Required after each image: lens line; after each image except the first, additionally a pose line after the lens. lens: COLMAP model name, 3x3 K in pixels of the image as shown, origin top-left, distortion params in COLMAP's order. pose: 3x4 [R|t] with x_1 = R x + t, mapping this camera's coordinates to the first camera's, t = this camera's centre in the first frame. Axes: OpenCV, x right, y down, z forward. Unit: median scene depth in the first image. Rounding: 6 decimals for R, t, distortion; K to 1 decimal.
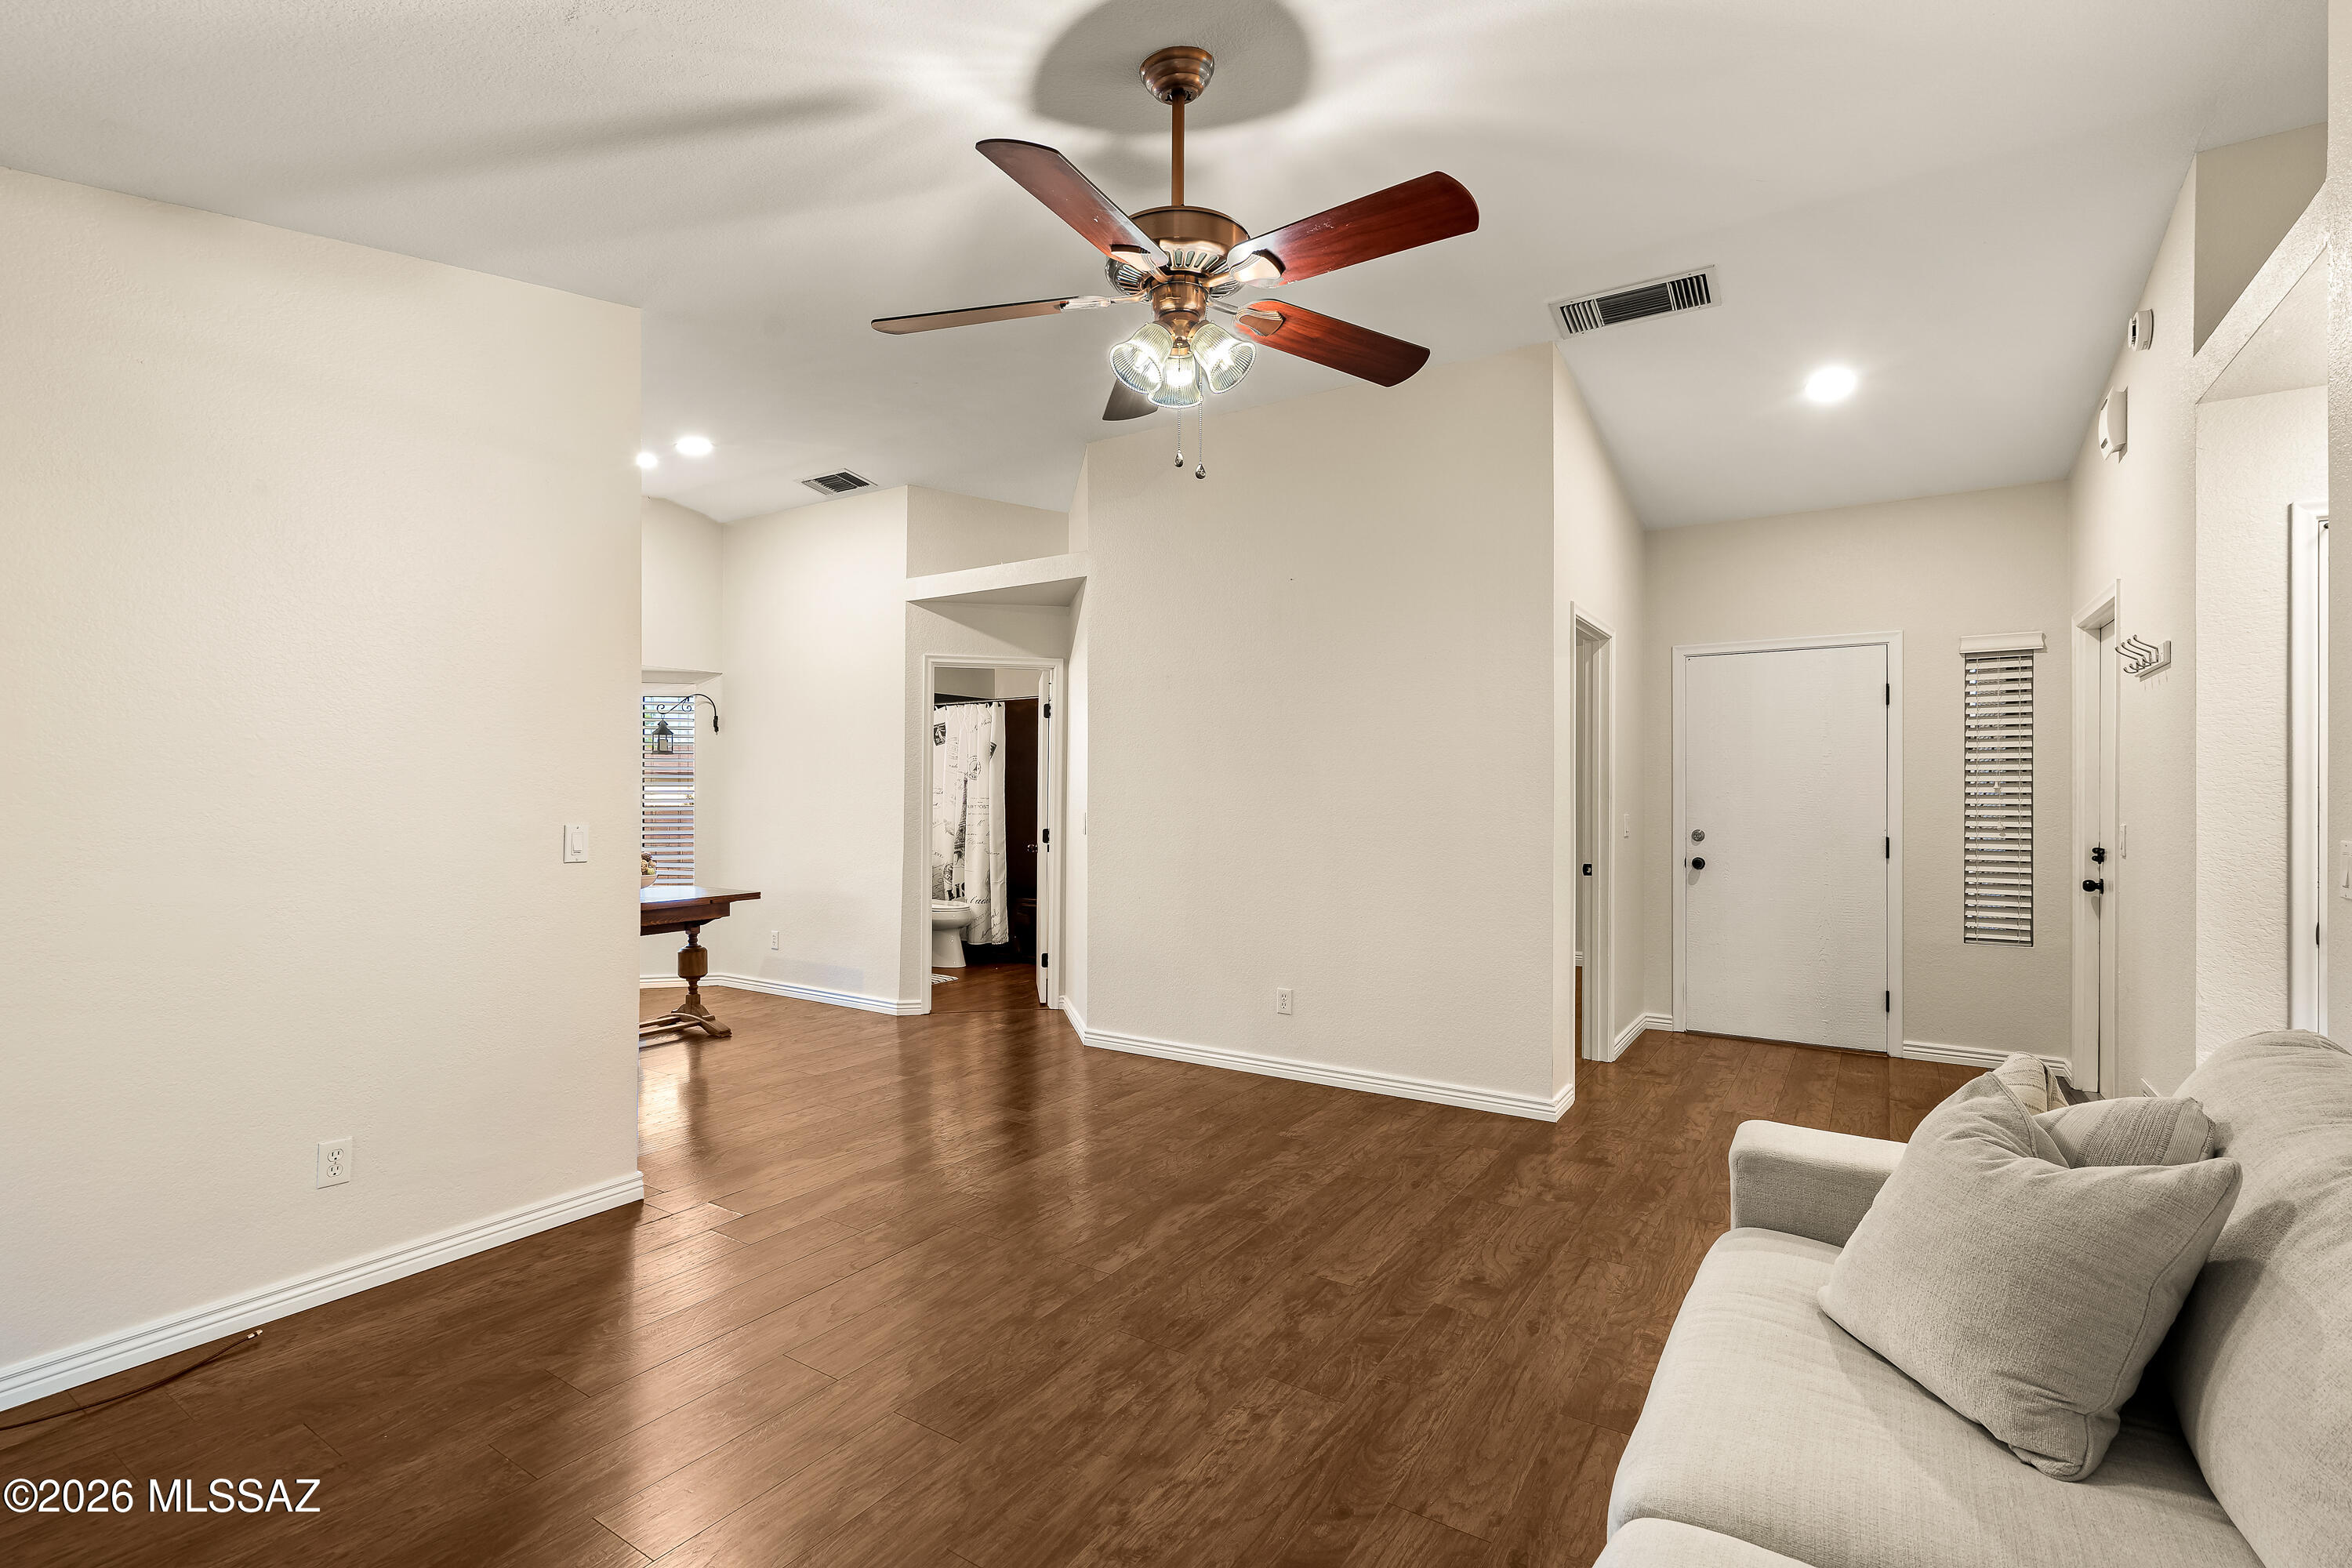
lens RADIAL K [[1069.5, 0, 1173.6], [0, 1069.5, 801.1], [0, 0, 1]] dist [-0.000897, 0.000931]
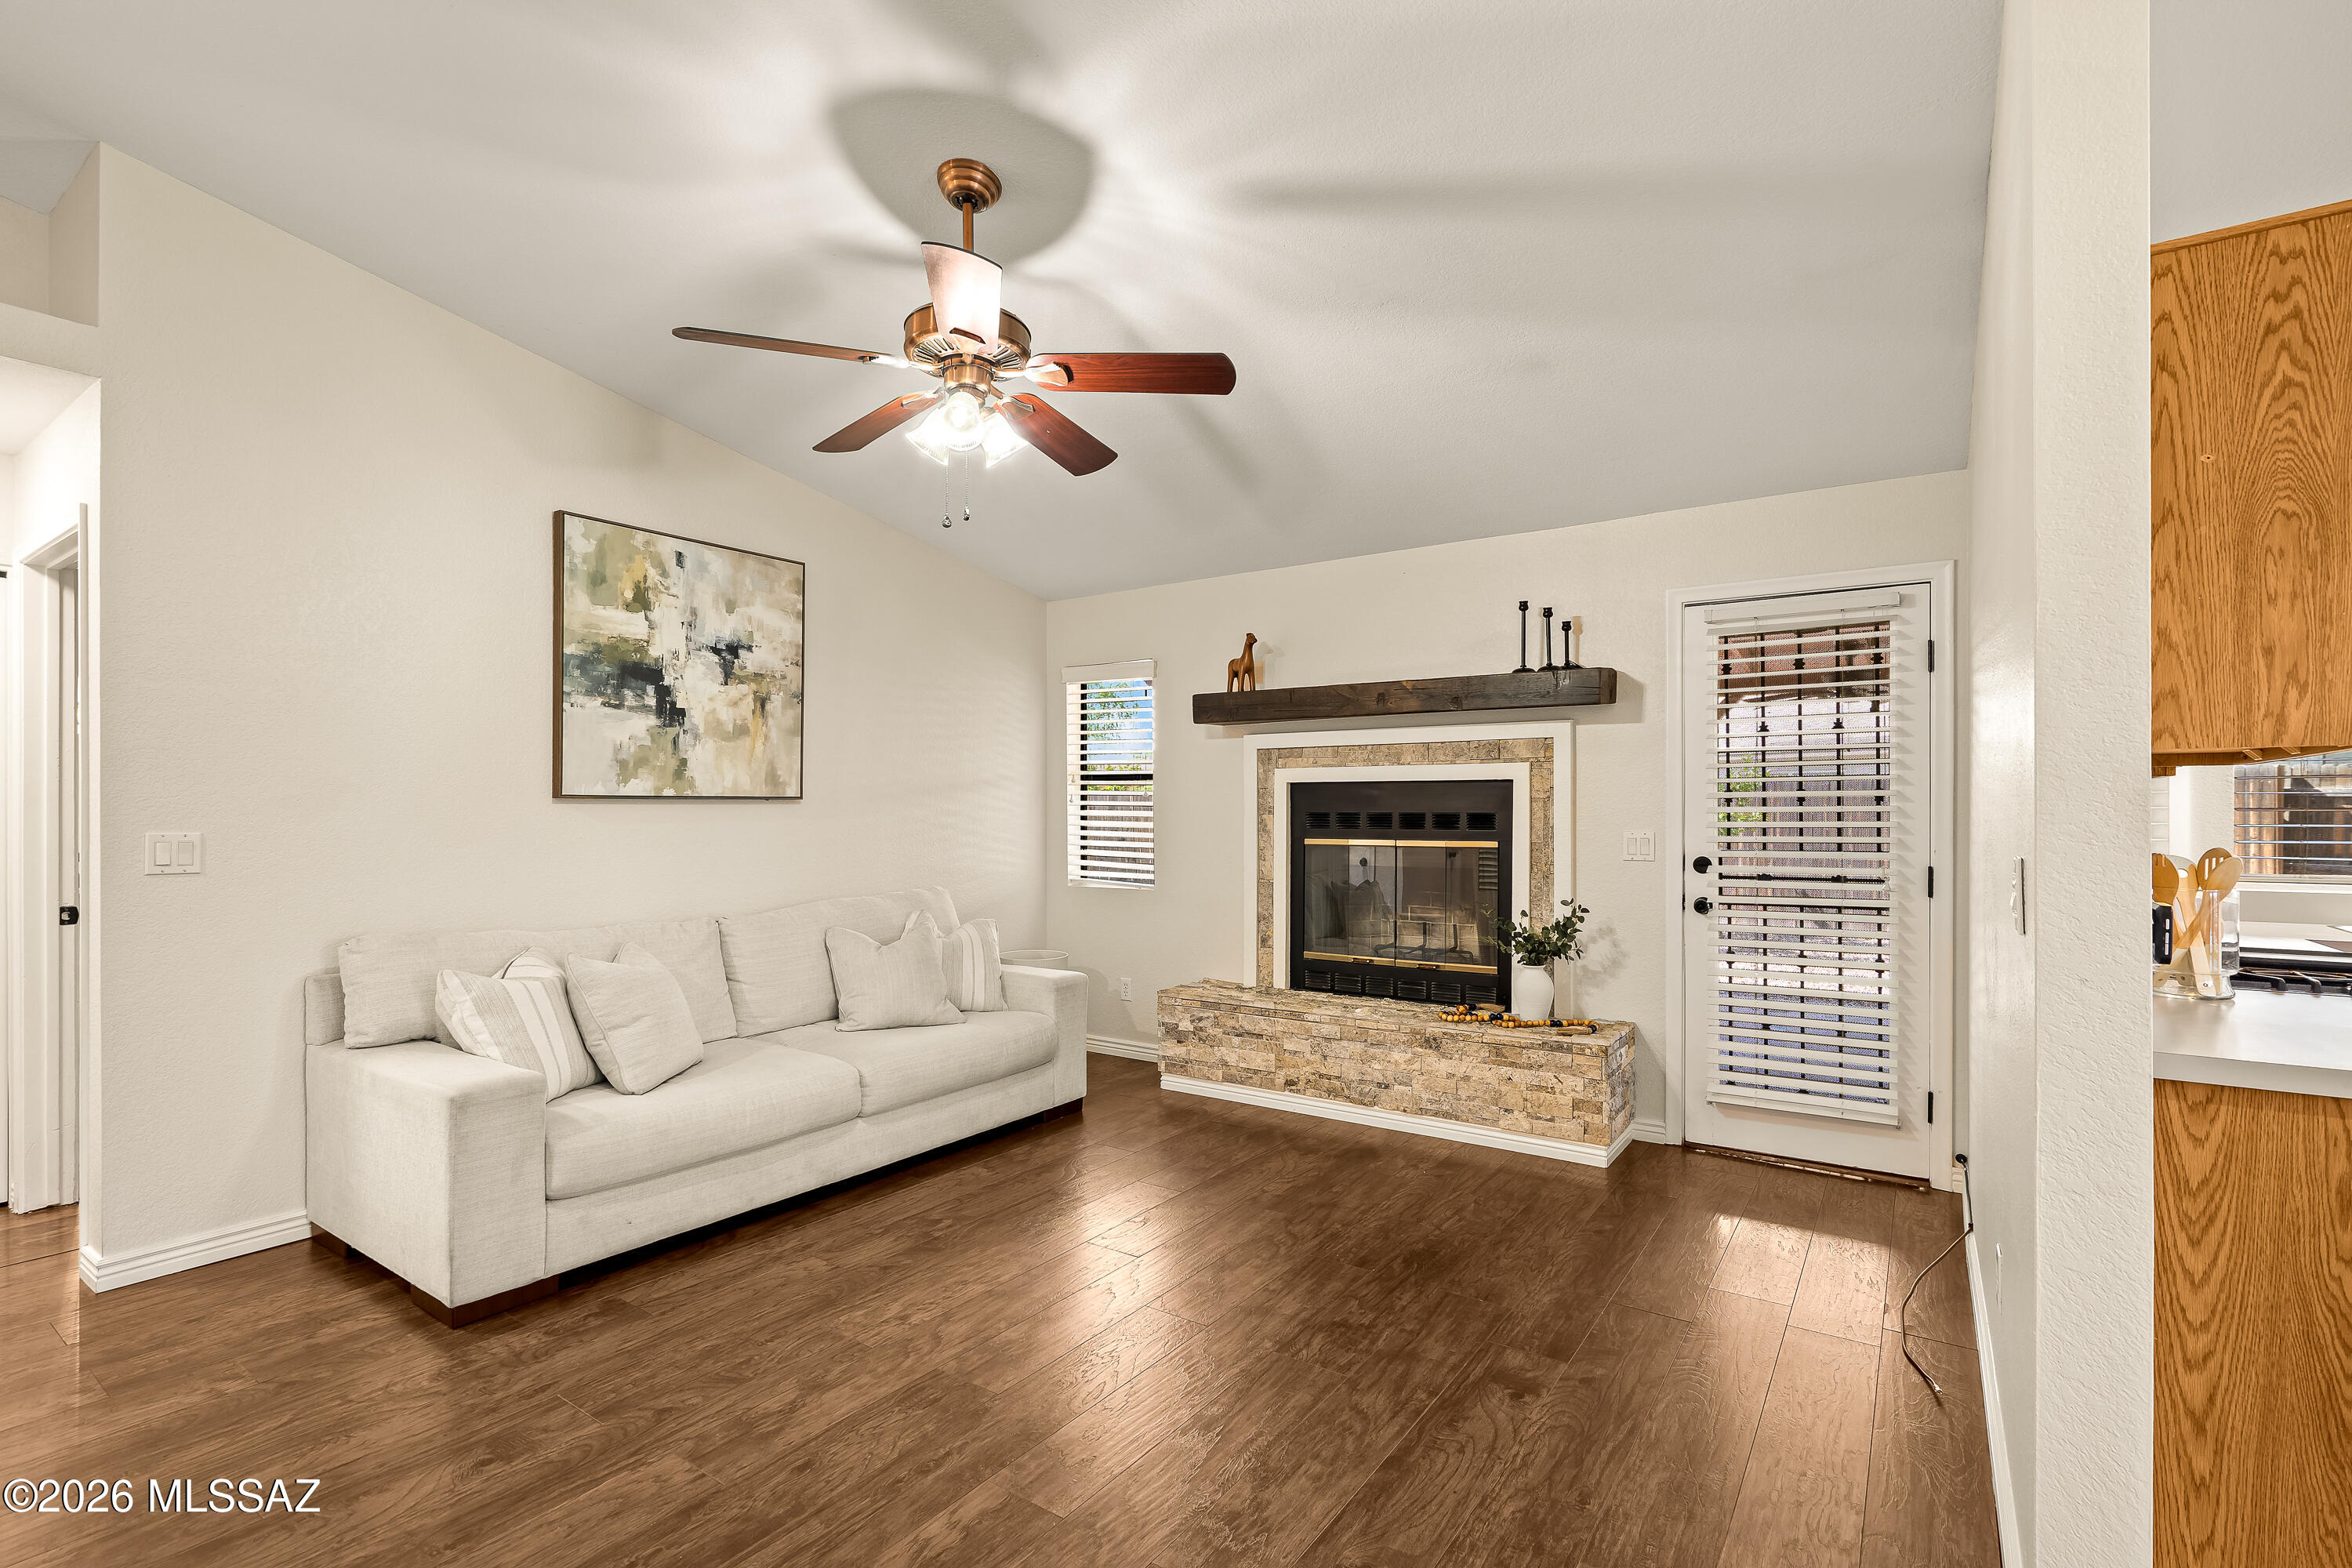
lens RADIAL K [[1082.1, 0, 1178.6], [0, 1082.1, 808.9], [0, 0, 1]] dist [-0.001713, 0.001401]
pose [[-0.999596, -0.002565, 0.028319, -0.195564], [-0.002445, 0.999988, 0.004262, -0.003273], [-0.028330, 0.004191, -0.999590, 1.627375]]
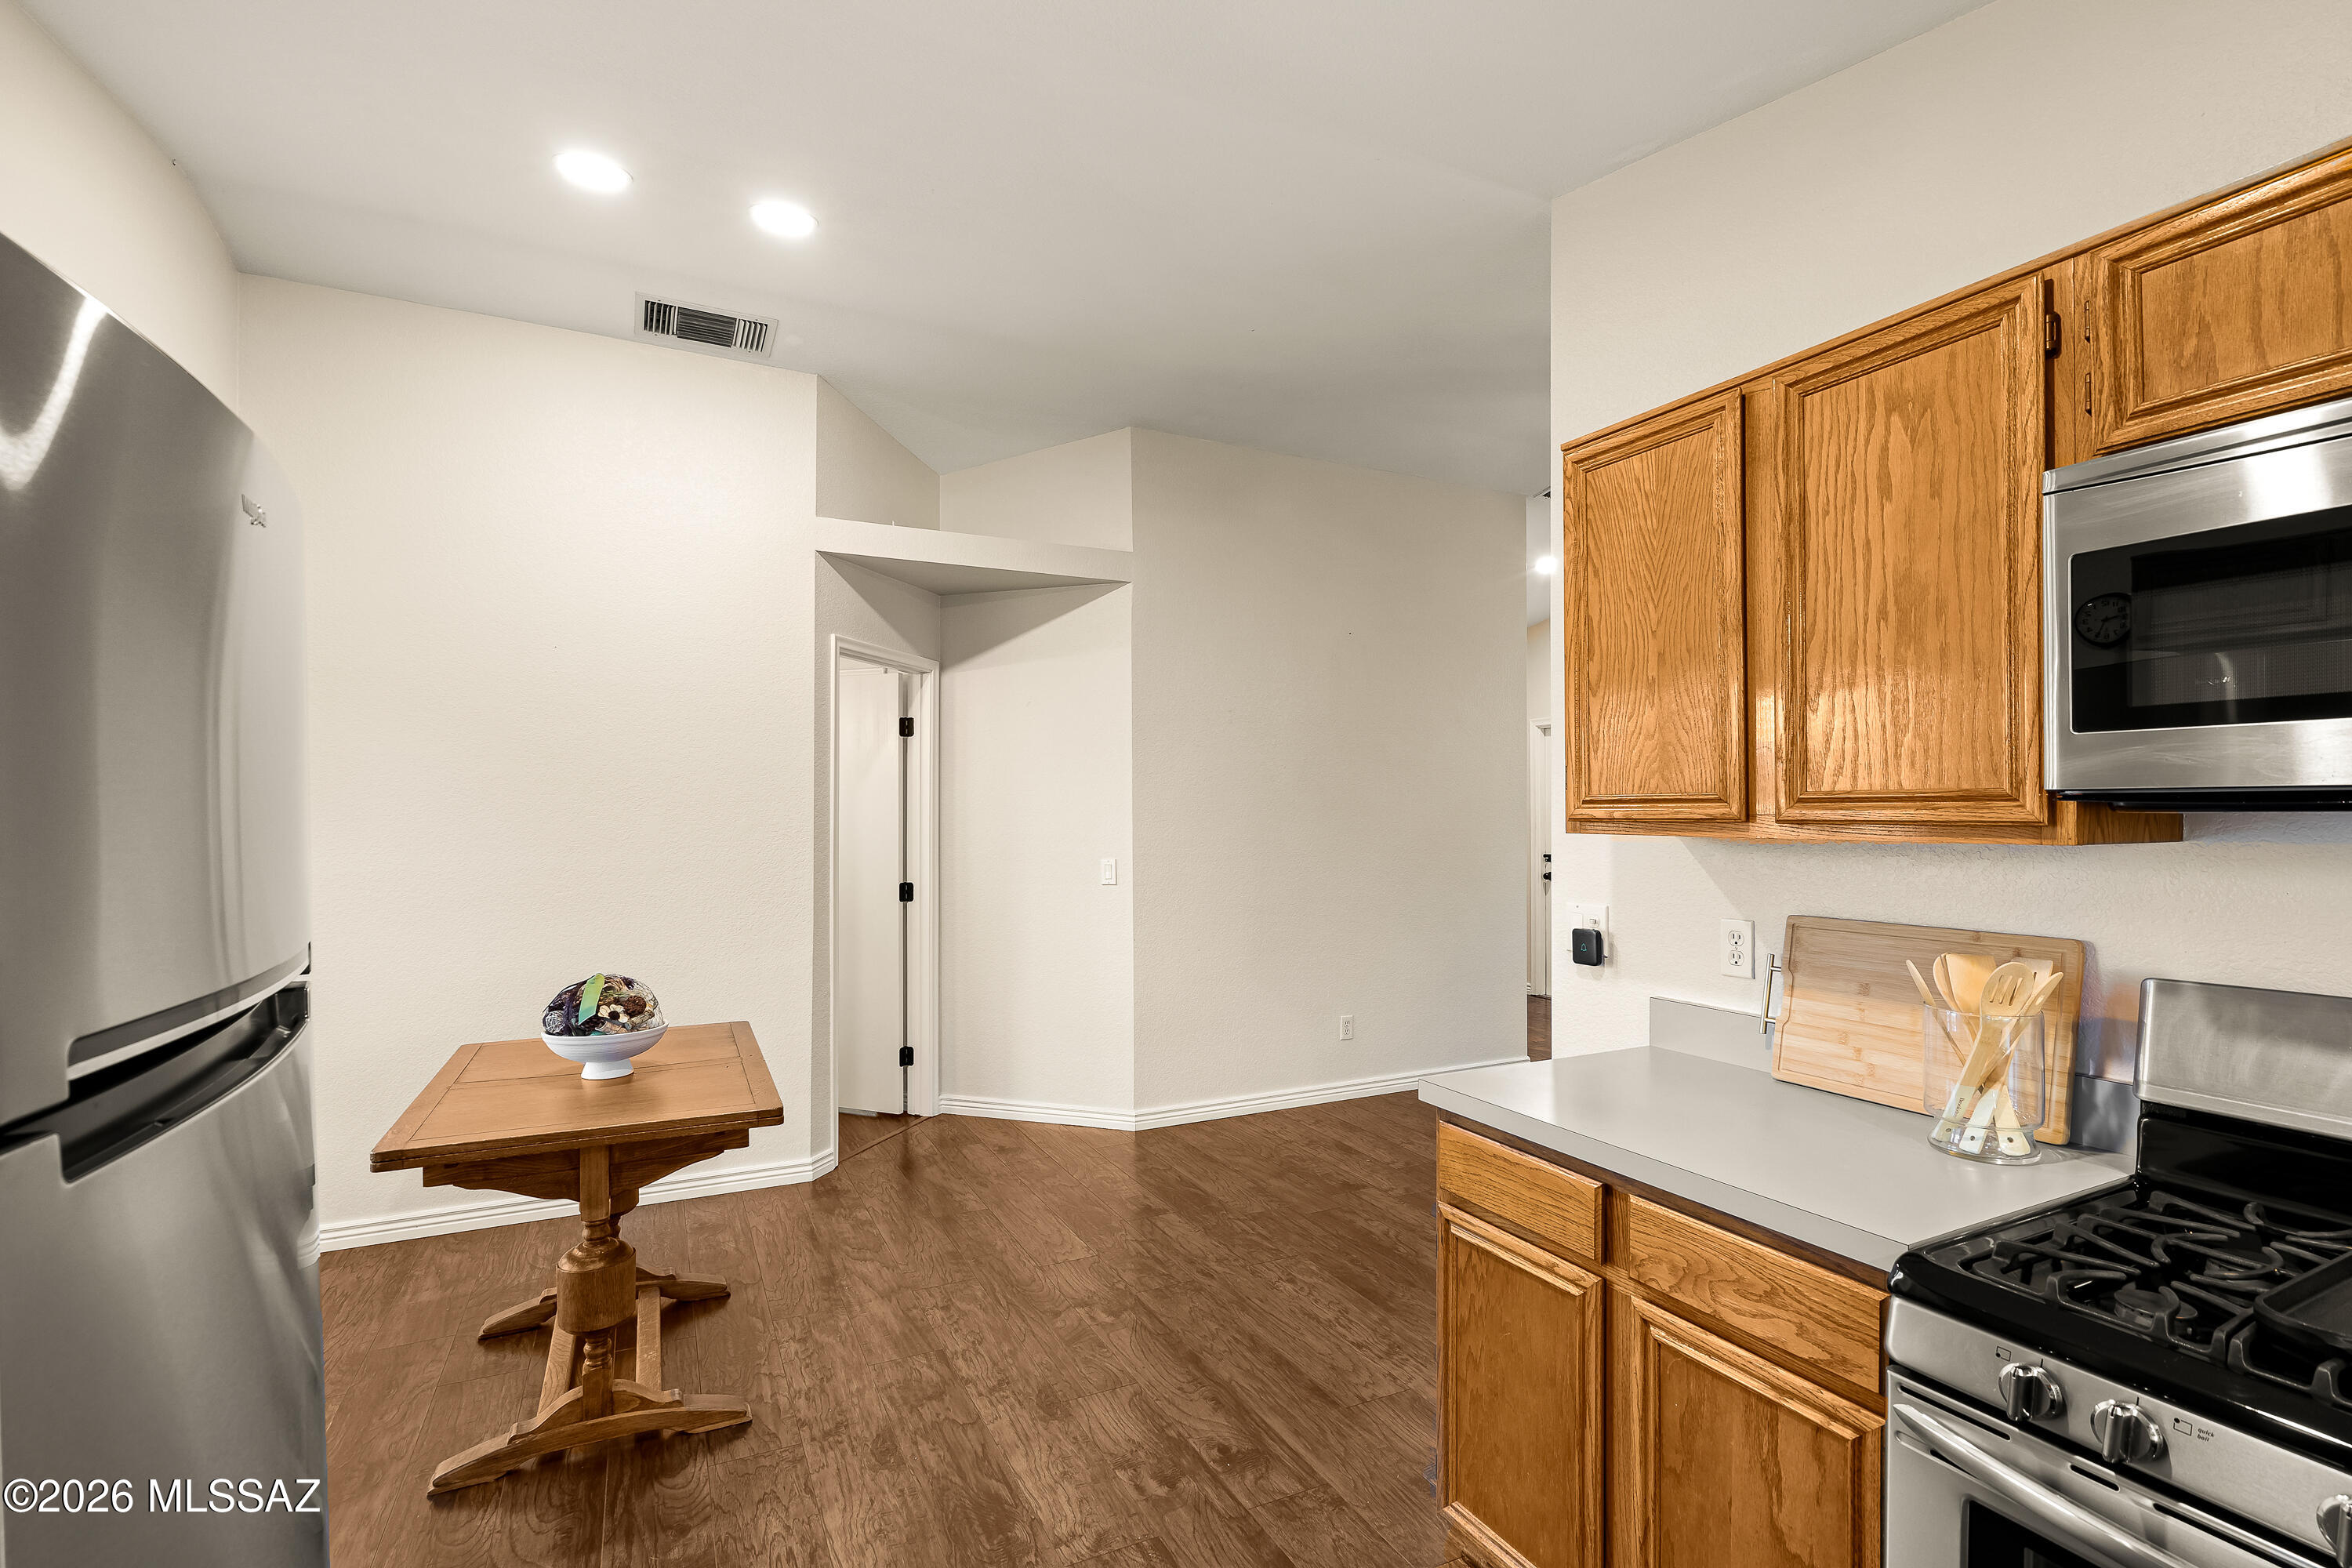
lens RADIAL K [[1072.9, 0, 1172.9], [0, 1072.9, 809.0], [0, 0, 1]] dist [0.000401, 0.000535]
pose [[0.499176, -0.002007, 0.866498, -1.476214], [0.007922, 0.999966, -0.002248, -0.049629], [-0.866464, 0.007987, 0.499175, 0.987635]]
